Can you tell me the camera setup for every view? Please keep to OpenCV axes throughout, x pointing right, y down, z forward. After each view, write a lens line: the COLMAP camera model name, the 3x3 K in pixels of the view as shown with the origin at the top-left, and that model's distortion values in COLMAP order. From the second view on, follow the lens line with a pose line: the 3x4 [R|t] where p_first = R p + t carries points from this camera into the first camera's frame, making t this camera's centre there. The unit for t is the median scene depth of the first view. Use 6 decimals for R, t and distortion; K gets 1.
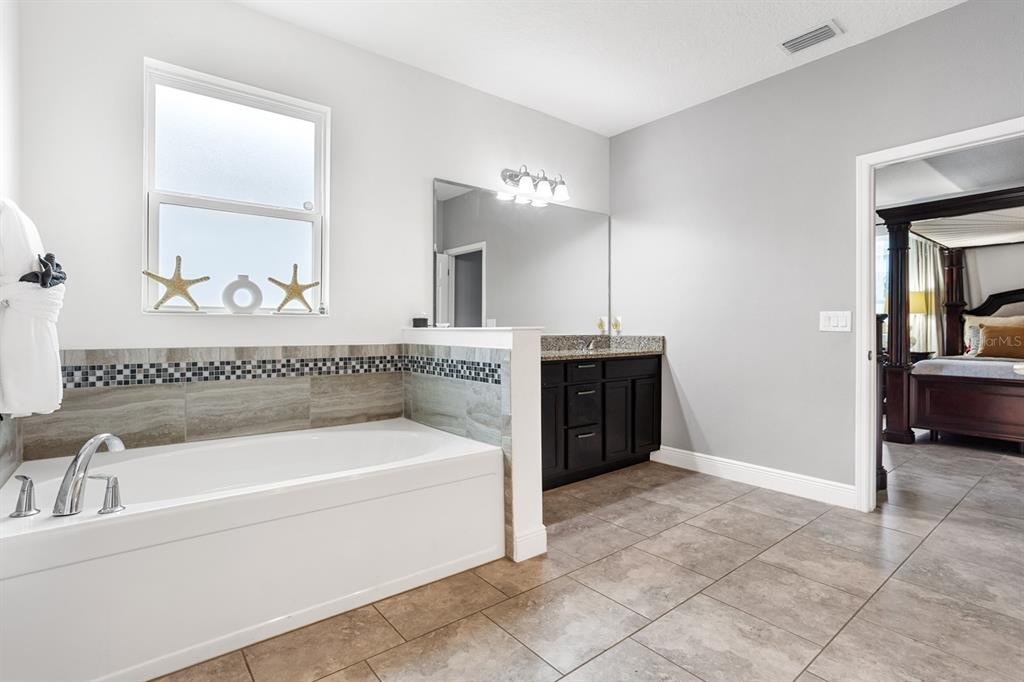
lens RADIAL K [[496.8, 0, 510.9], [0, 496.8, 330.0], [0, 0, 1]] dist [-0.033180, 0.000588]
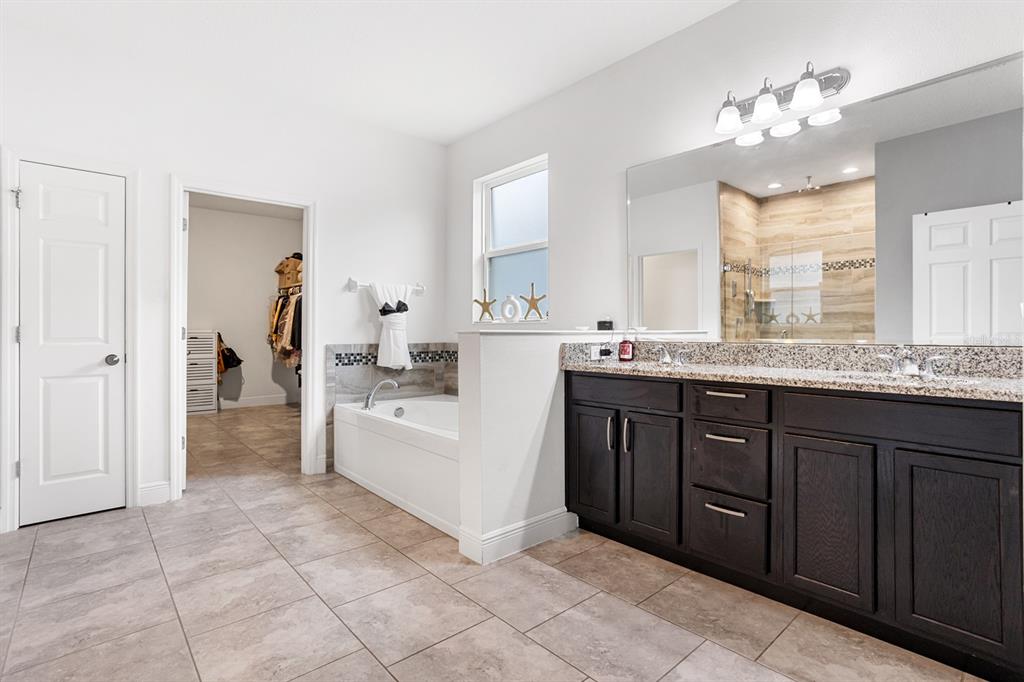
lens RADIAL K [[496.8, 0, 510.9], [0, 496.8, 330.0], [0, 0, 1]] dist [-0.033180, 0.000588]
pose [[0.043537, -0.005008, -0.999039, 1.034502], [0.002372, 0.999985, -0.004909, -0.002765], [0.999049, -0.002156, 0.043548, 1.016208]]
